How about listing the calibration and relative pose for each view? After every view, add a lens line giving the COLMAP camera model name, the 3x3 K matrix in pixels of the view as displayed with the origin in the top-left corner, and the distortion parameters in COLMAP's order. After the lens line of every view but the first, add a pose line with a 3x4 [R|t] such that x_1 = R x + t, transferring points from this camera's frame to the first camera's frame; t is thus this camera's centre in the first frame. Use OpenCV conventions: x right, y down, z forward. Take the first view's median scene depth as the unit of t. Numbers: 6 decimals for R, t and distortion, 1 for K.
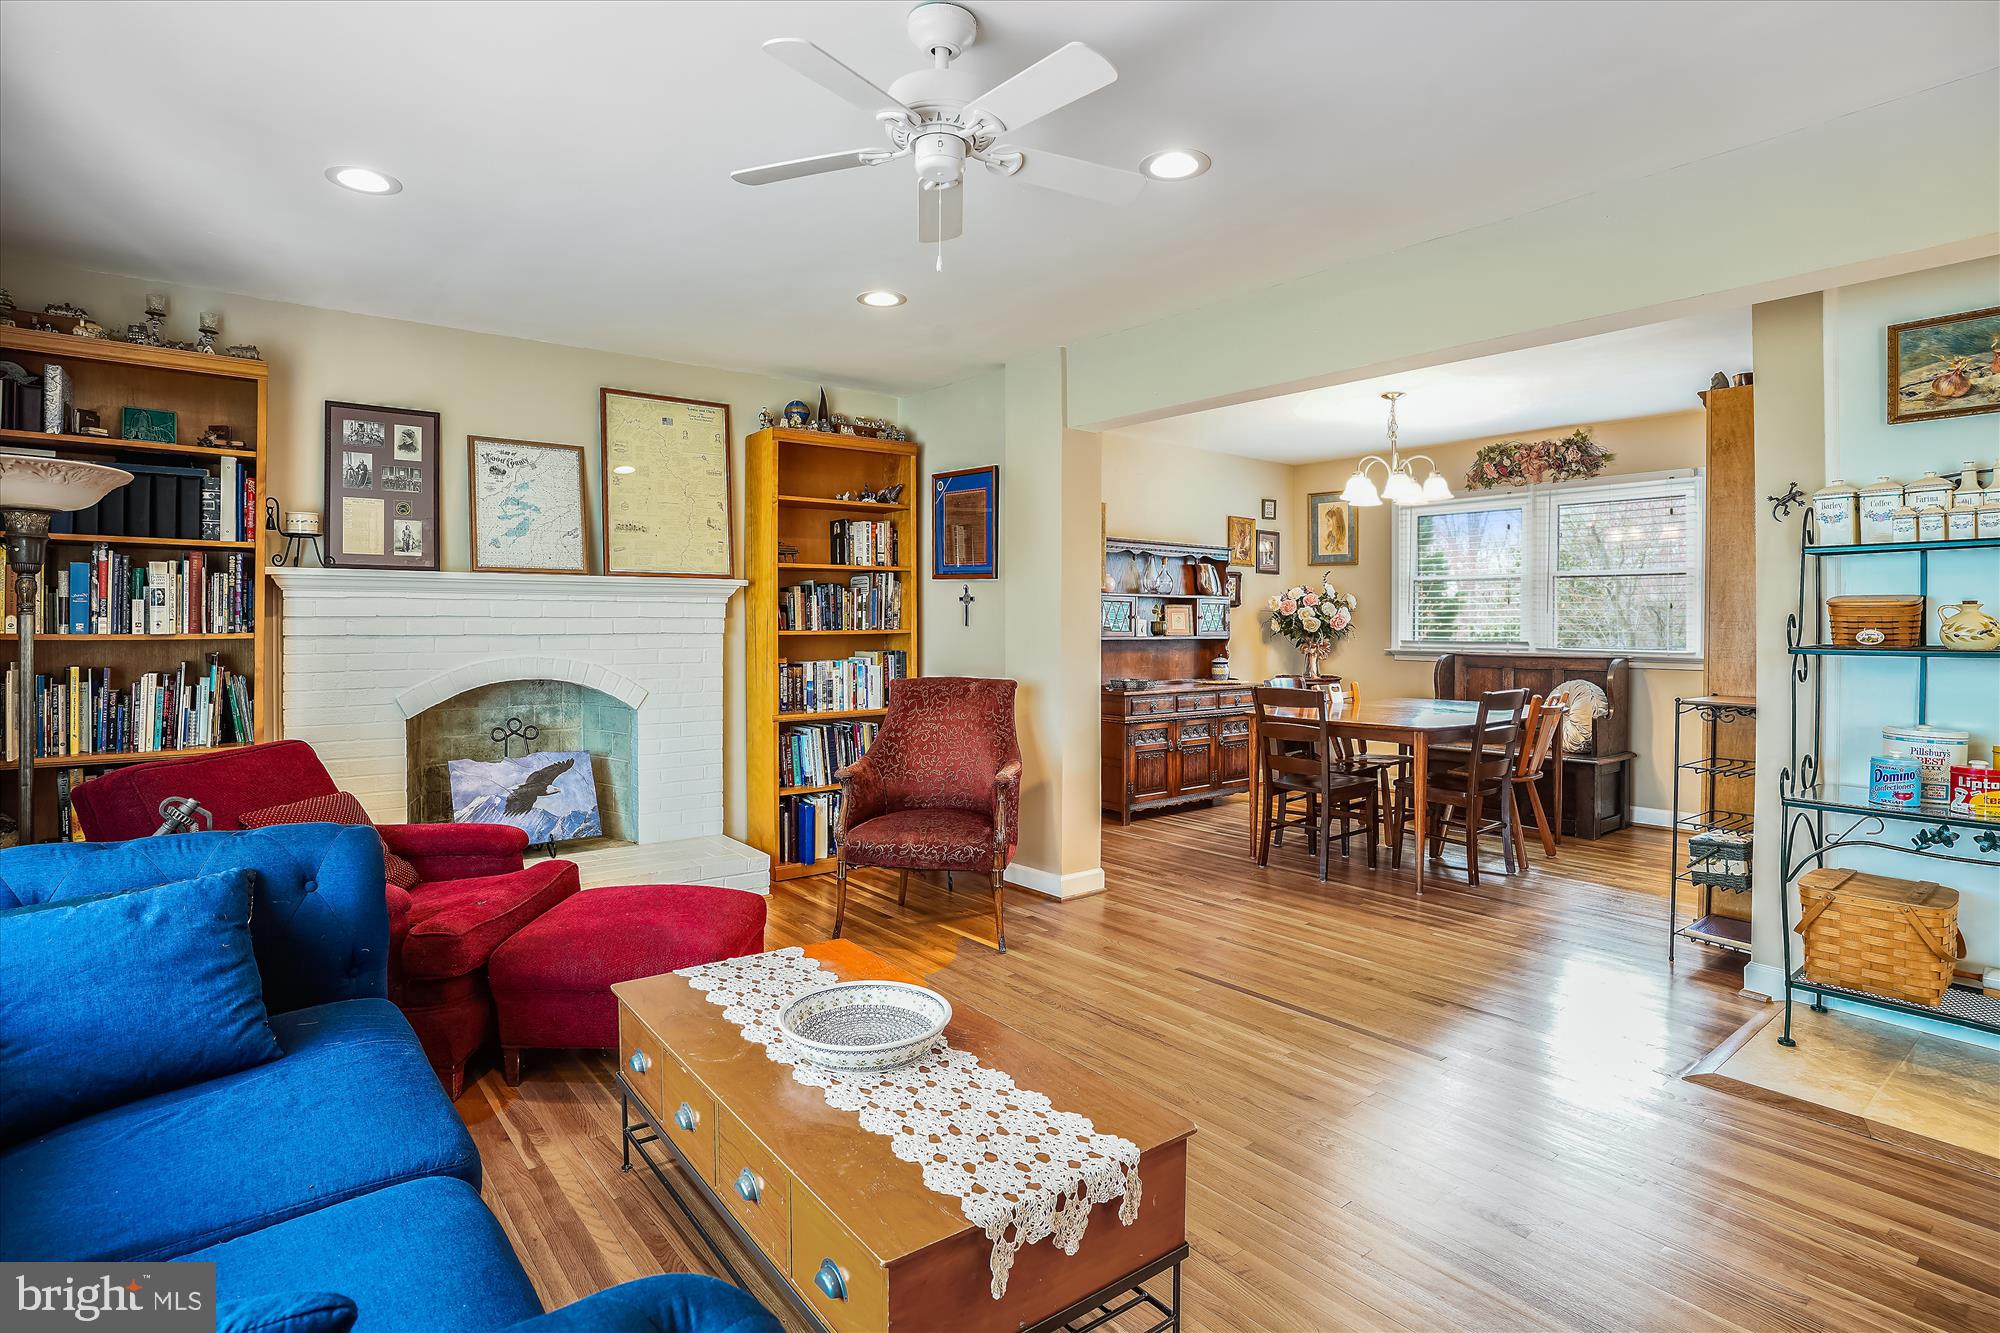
lens RADIAL K [[1033.3, 0, 1000.0], [0, 1033.3, 626.8], [0, 0, 1]] dist [-0.030299, 0.016600]
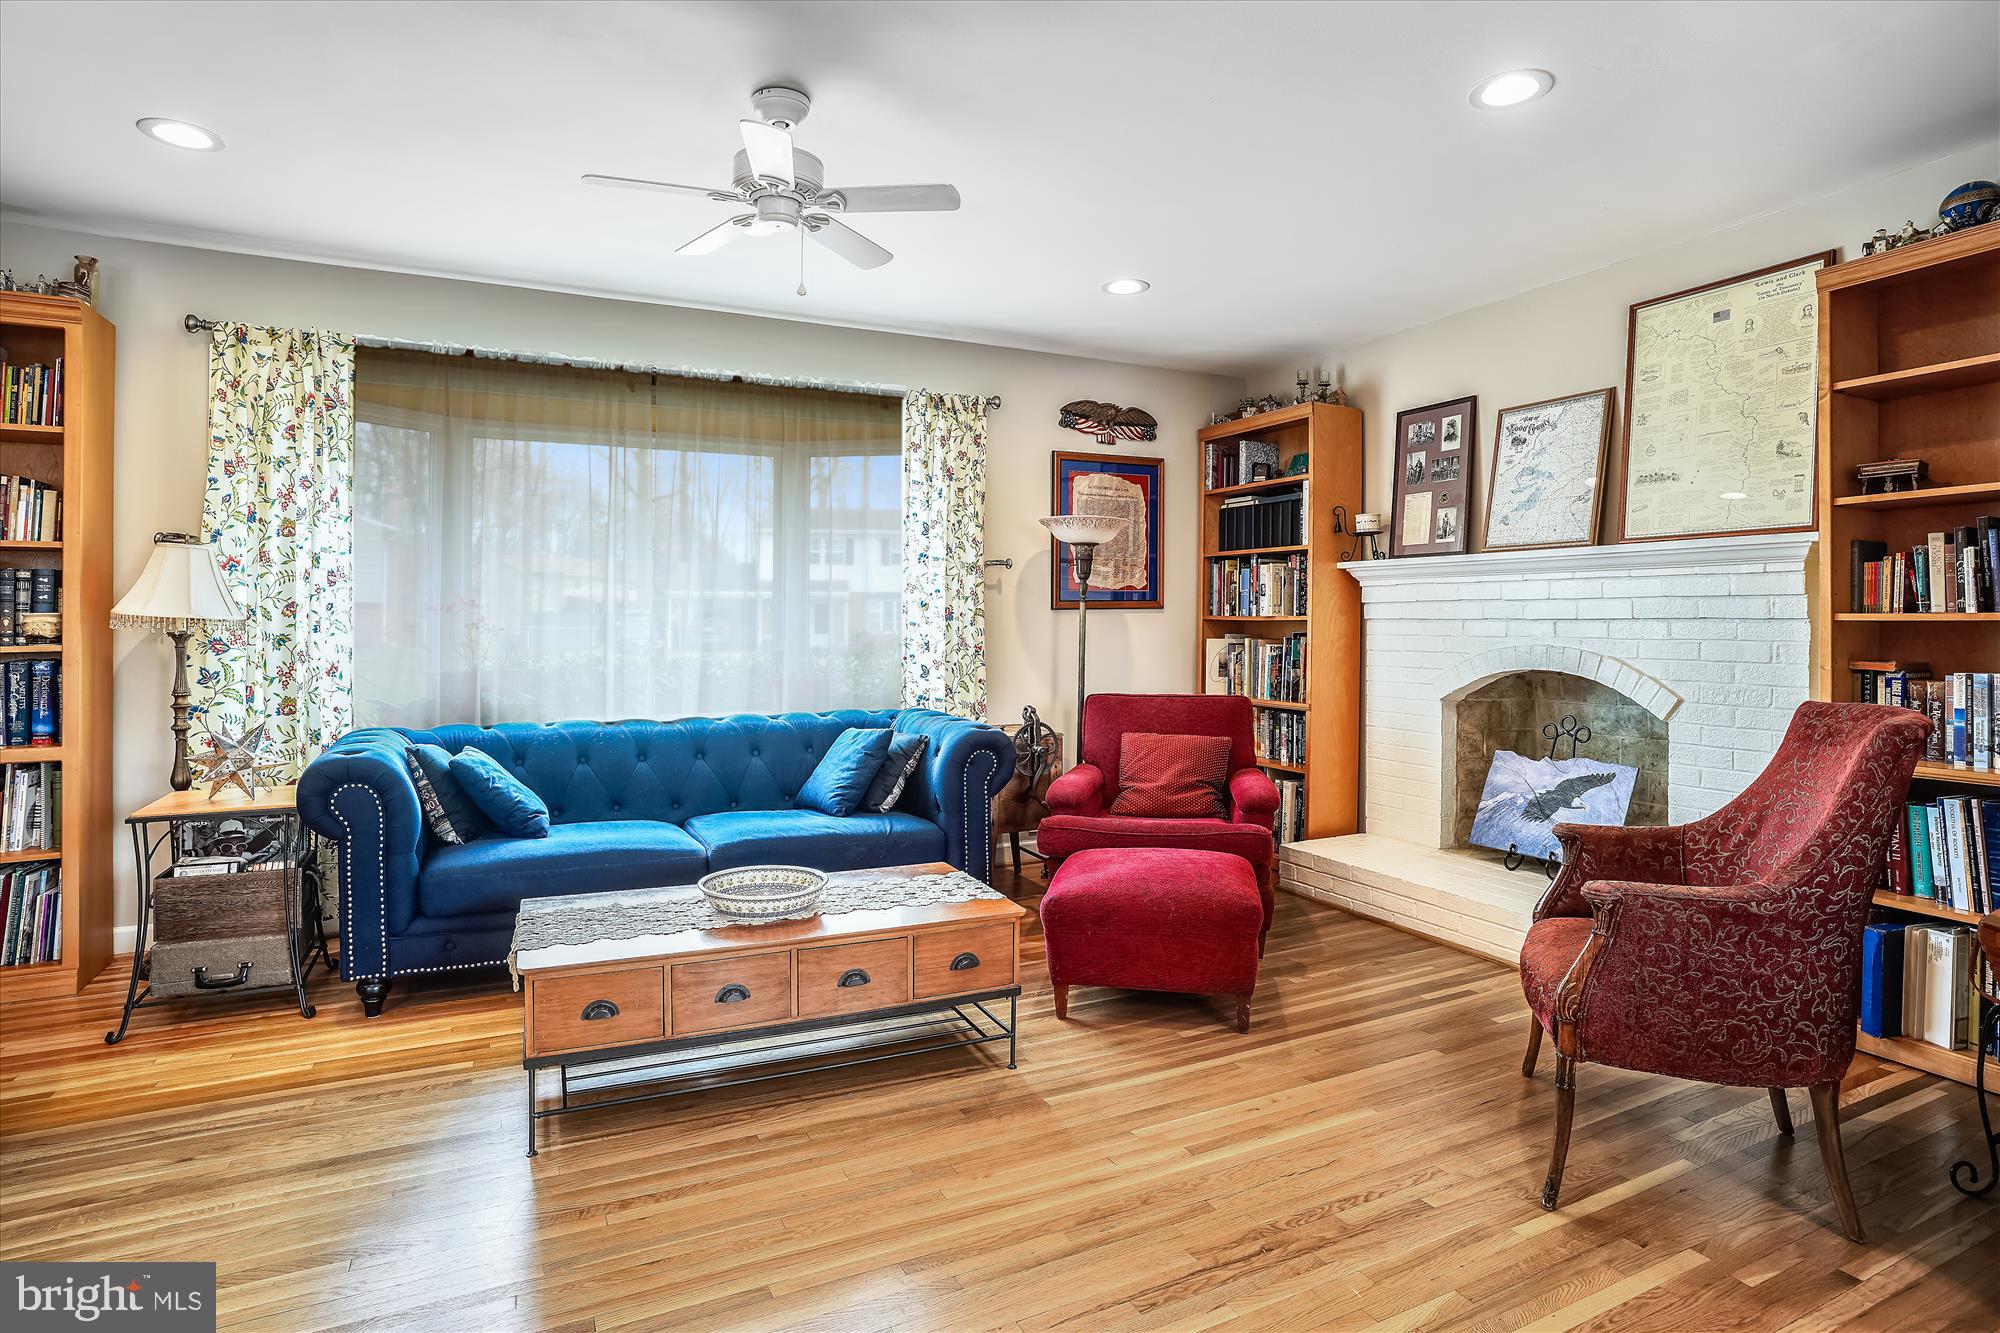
lens RADIAL K [[1033.3, 0, 1000.0], [0, 1033.3, 626.8], [0, 0, 1]] dist [-0.030299, 0.016600]
pose [[-0.197506, 0.001748, -0.980300, 0.344746], [-0.011633, 0.999924, 0.004127, 0.011035], [0.980233, 0.012219, -0.197471, 0.499000]]
